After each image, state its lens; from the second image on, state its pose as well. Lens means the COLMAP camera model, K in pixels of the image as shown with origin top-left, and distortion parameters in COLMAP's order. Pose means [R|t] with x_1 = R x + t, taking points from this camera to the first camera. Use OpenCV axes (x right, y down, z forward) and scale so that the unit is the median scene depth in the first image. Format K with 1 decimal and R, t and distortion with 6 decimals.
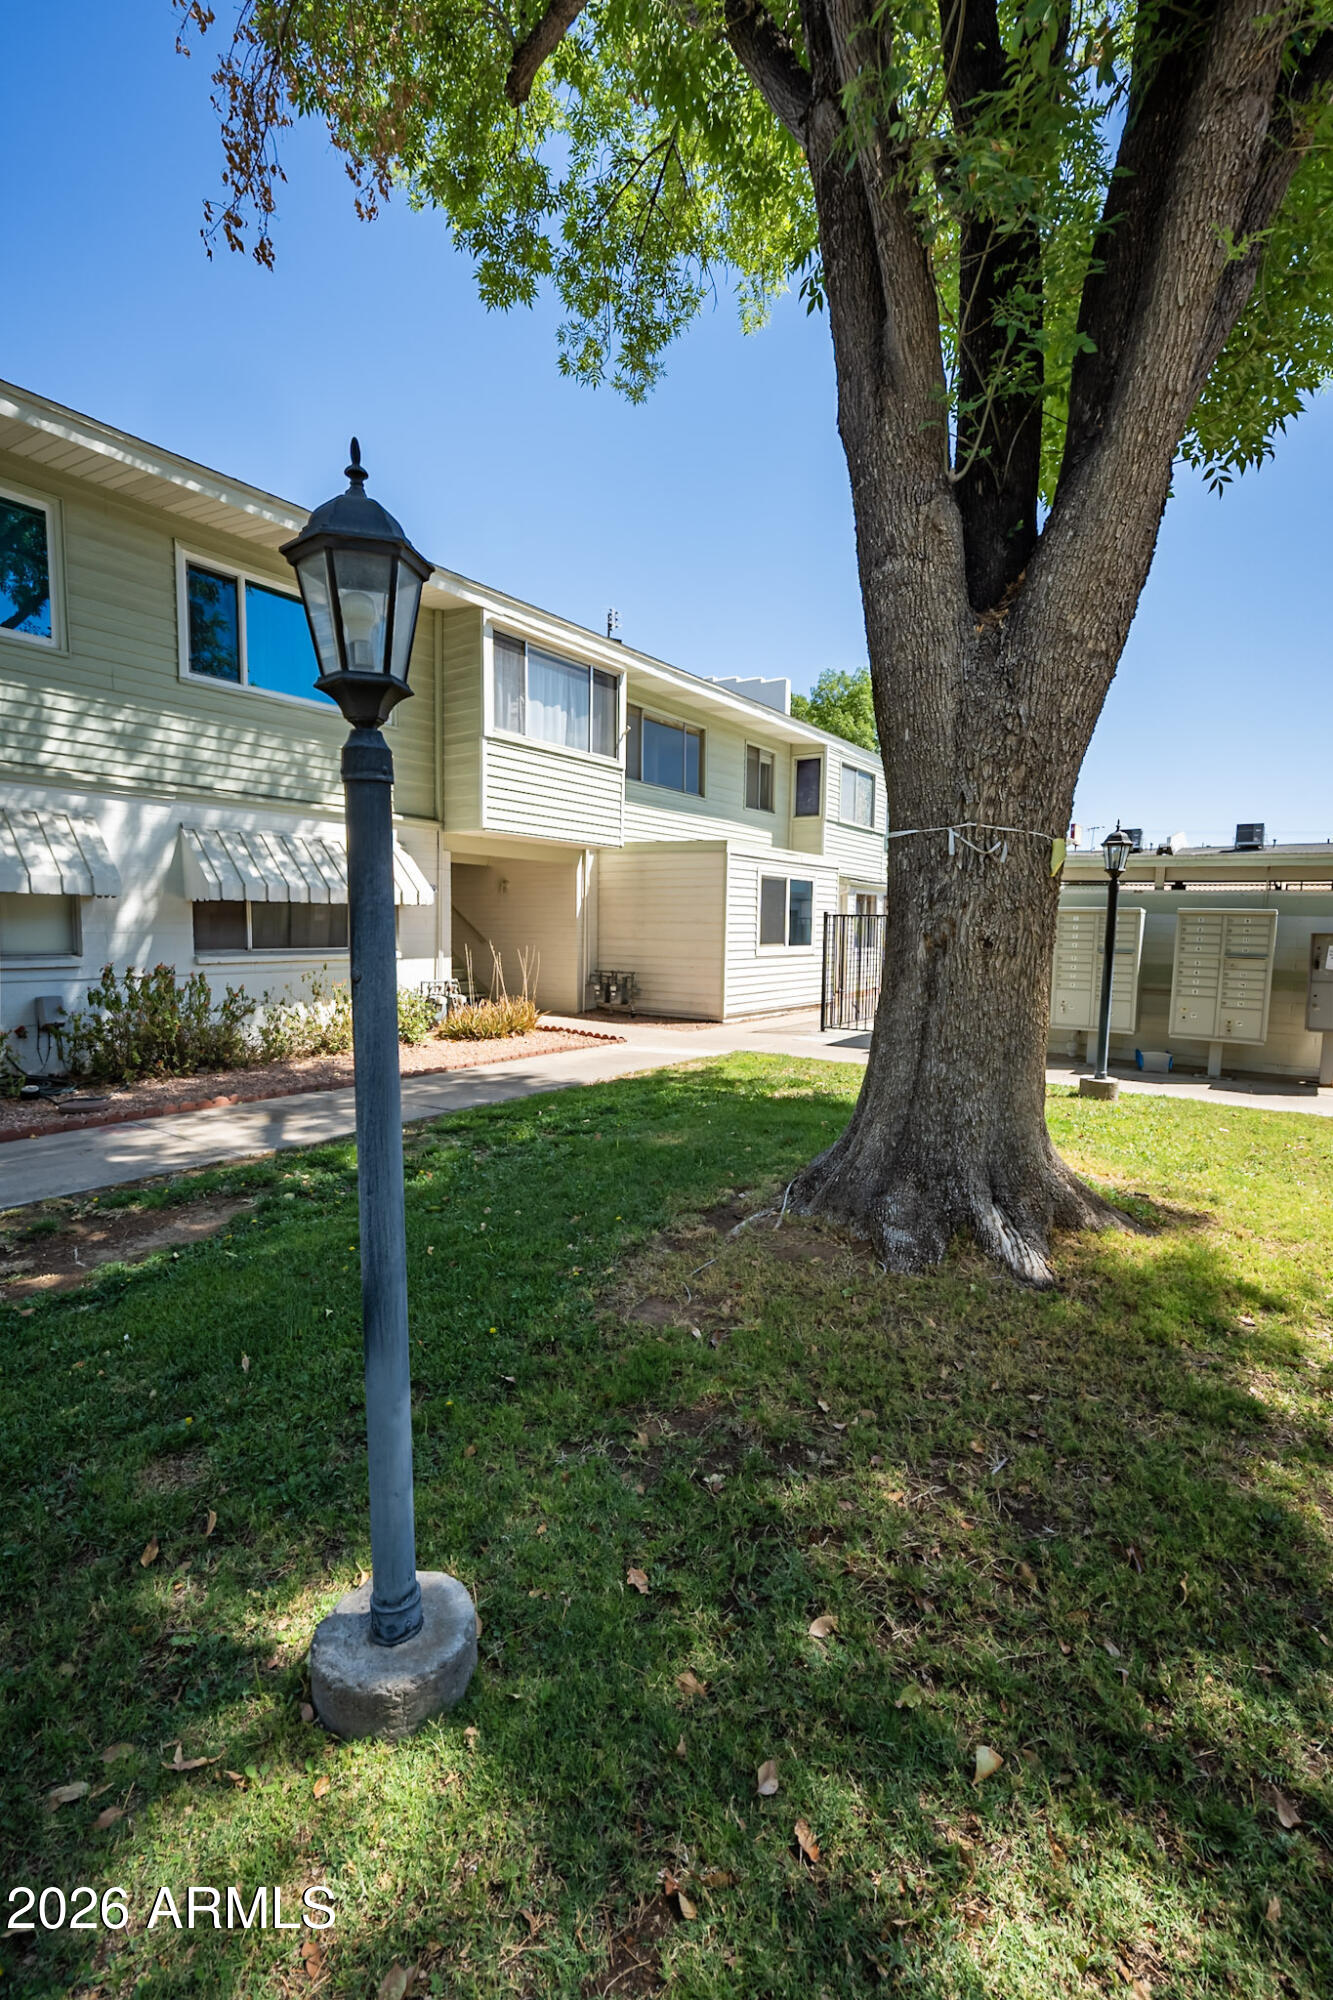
lens RADIAL K [[880.1, 0, 654.5], [0, 880.1, 1007.0], [0, 0, 1]] dist [-0.002531, -0.000056]
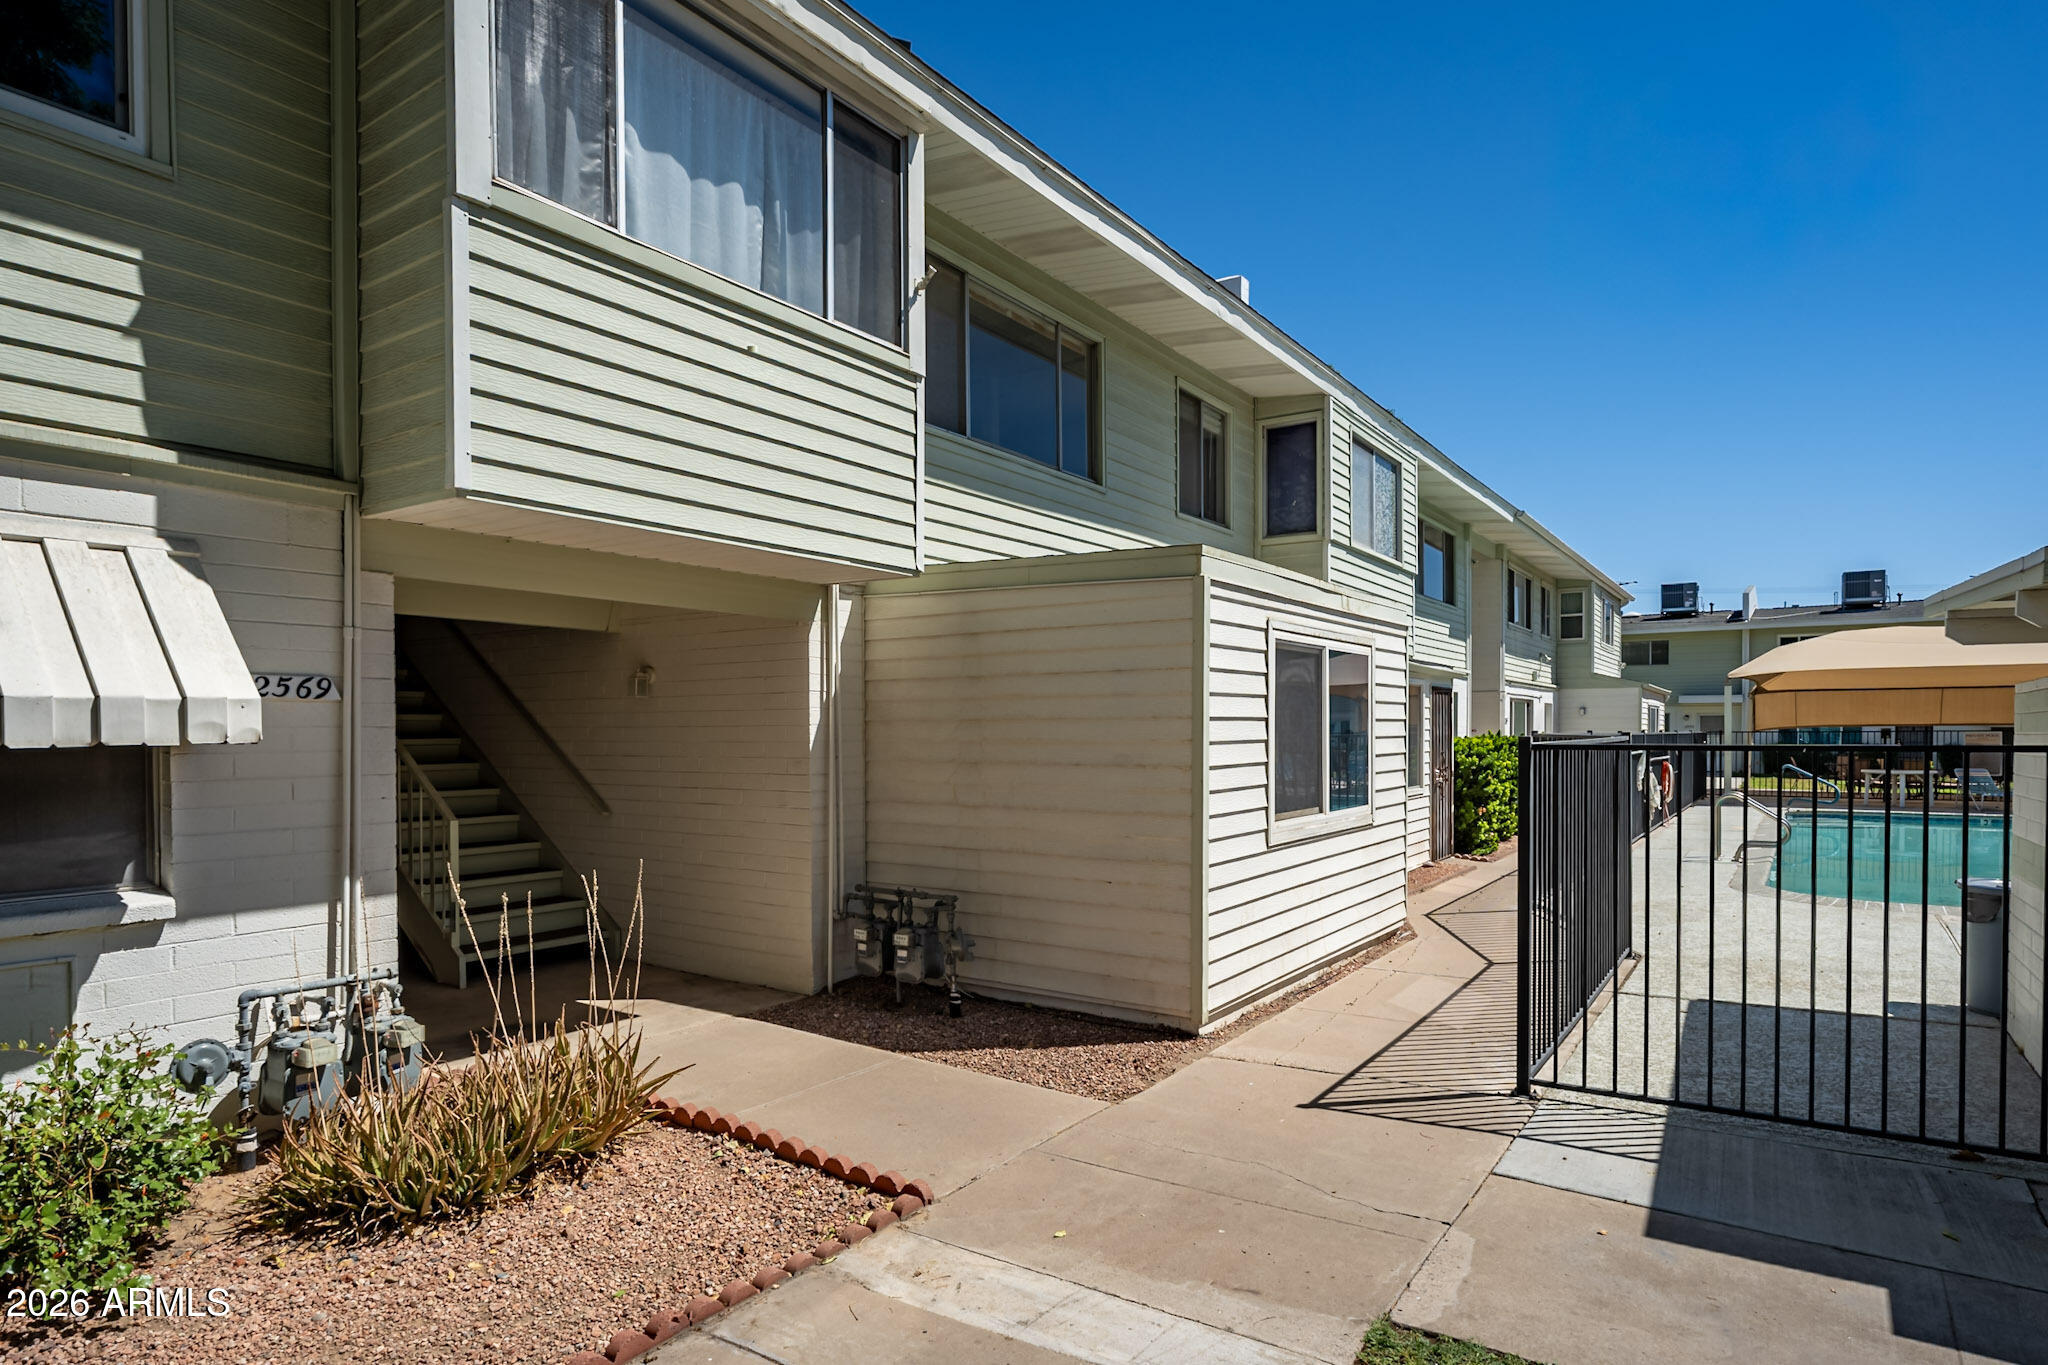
lens RADIAL K [[914.2, 0, 1031.1], [0, 914.2, 708.9], [0, 0, 1]] dist [-0.000984, -0.000115]
pose [[0.998306, -0.017722, 0.055419, -0.010959], [0.023349, 0.994447, -0.102613, -0.078194], [-0.053293, 0.103733, 0.993176, 0.590500]]
